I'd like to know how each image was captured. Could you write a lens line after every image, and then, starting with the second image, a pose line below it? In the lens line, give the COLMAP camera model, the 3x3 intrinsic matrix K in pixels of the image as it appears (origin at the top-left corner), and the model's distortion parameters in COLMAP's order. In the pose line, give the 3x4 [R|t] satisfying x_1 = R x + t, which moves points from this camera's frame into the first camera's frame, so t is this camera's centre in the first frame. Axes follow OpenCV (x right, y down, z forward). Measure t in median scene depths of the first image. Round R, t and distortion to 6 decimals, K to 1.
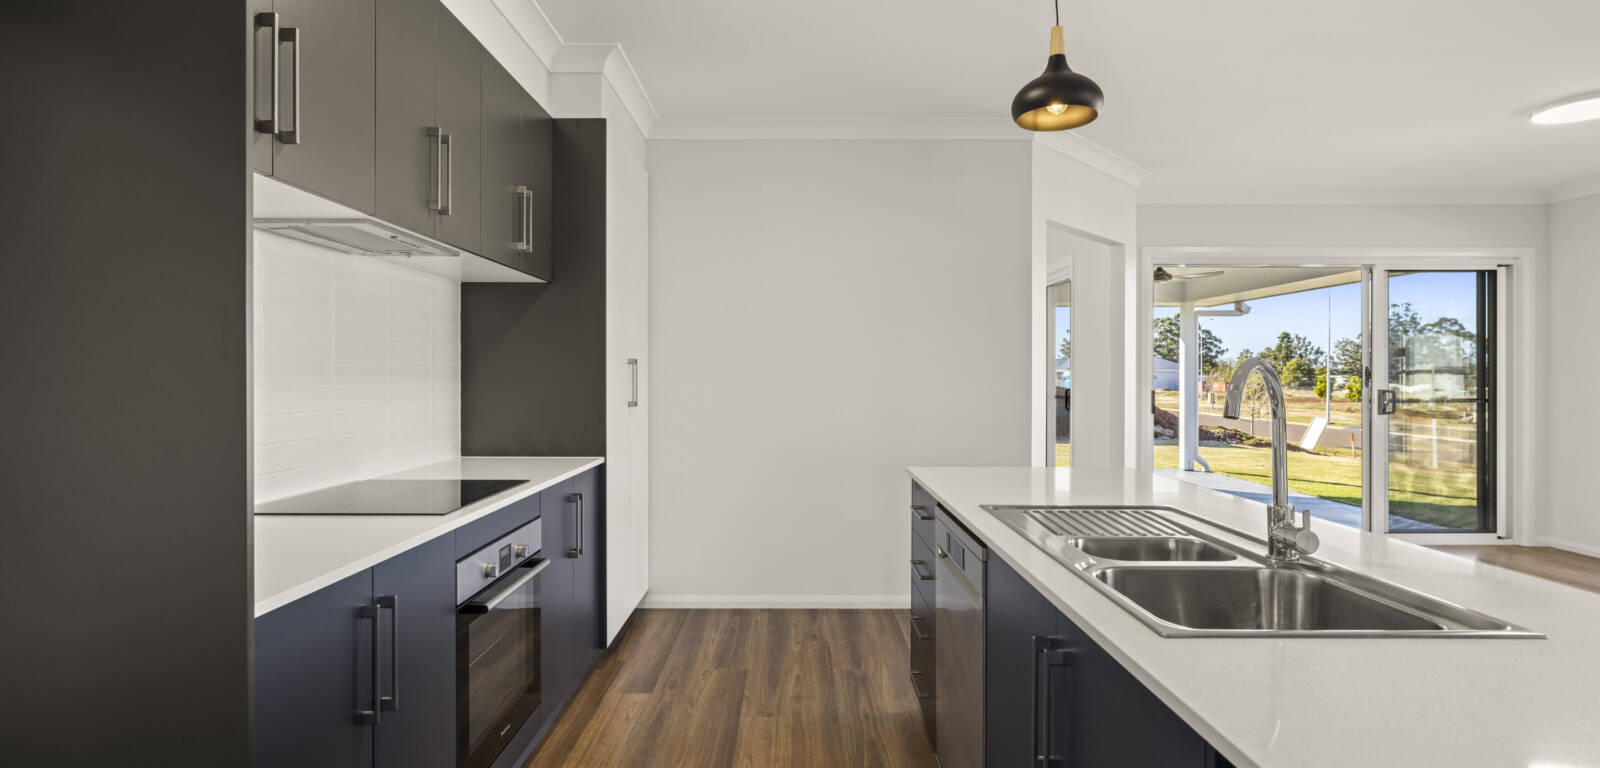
lens RADIAL K [[756.3, 0, 800.0], [0, 756.3, 384.0], [0, 0, 1]] dist [0.000946, 0.000201]
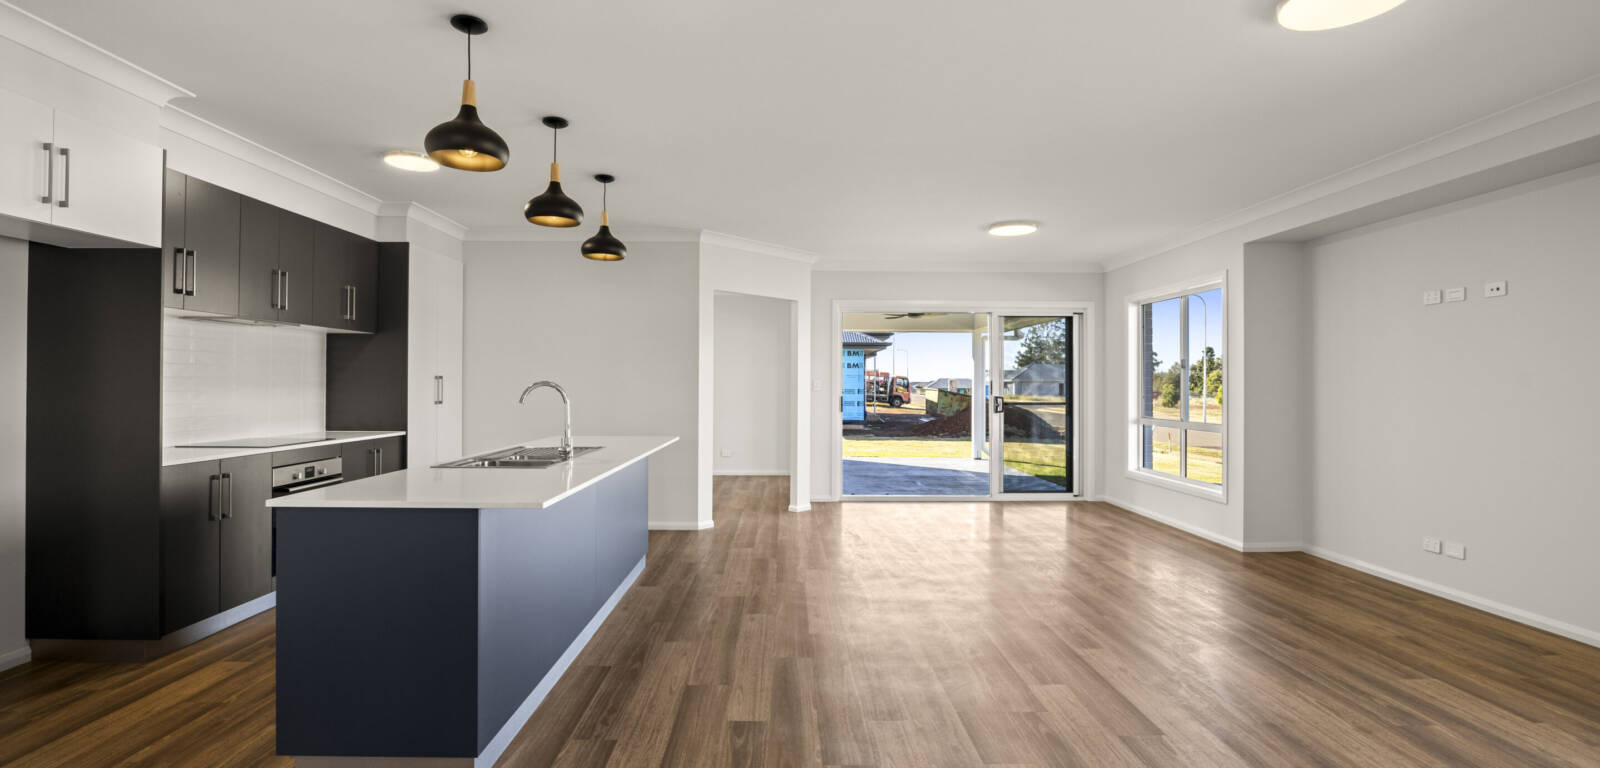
lens RADIAL K [[697.8, 0, 800.0], [0, 697.8, 384.0], [0, 0, 1]] dist [-0.013480, 0.000106]
pose [[0.999960, 0.003167, 0.008385, 0.375276], [-0.003073, 0.999932, -0.011220, 0.000027], [-0.008420, 0.011194, 0.999902, -0.369728]]
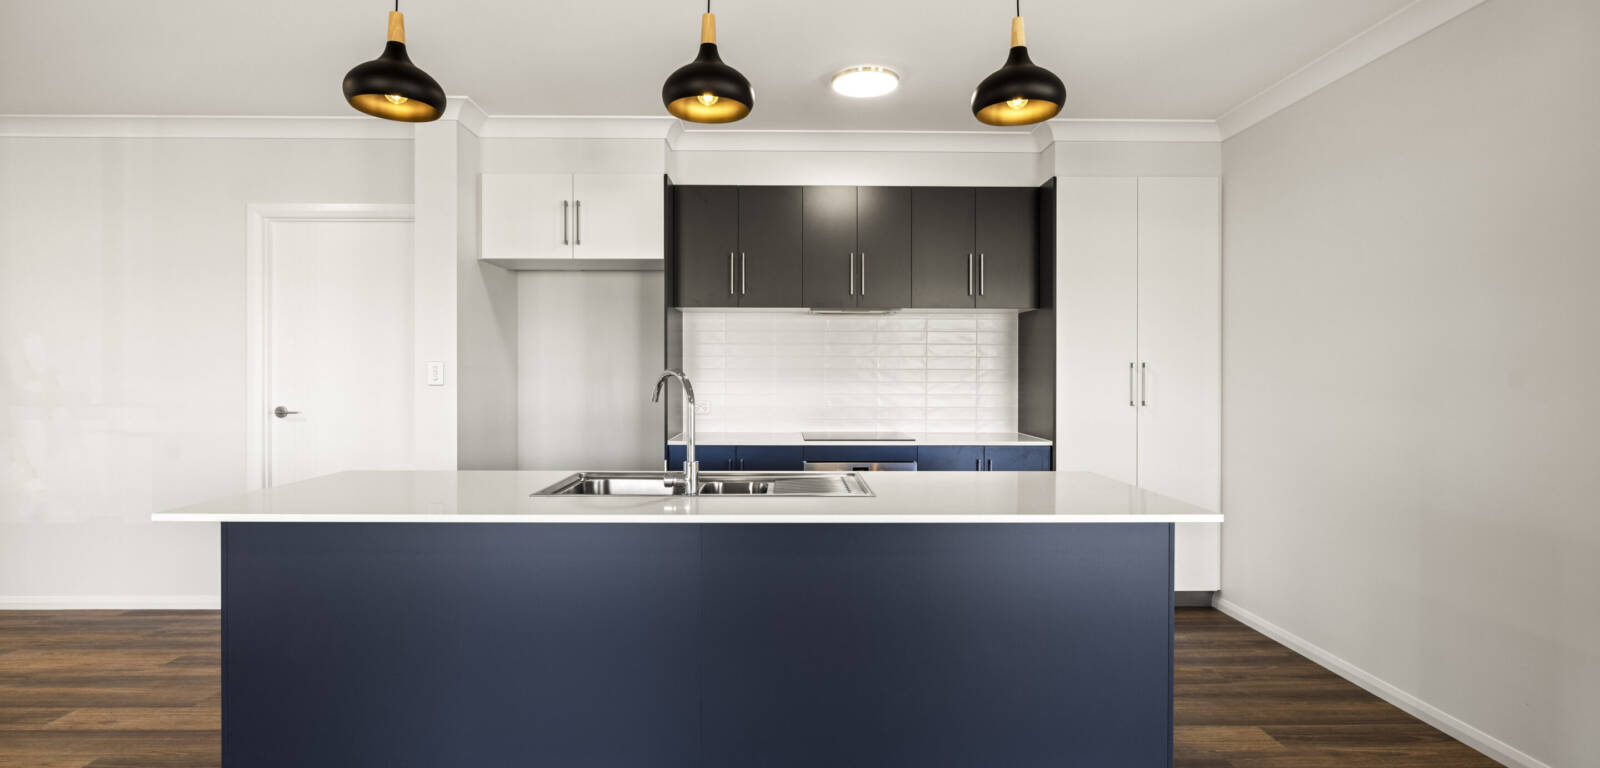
lens RADIAL K [[756.3, 0, 800.0], [0, 756.3, 384.0], [0, 0, 1]] dist [0.000946, 0.000201]
pose [[0.007944, 0.015866, -0.999843, 0.584743], [-0.013241, 0.999788, 0.015760, -0.008967], [0.999881, 0.013114, 0.008152, 0.315525]]
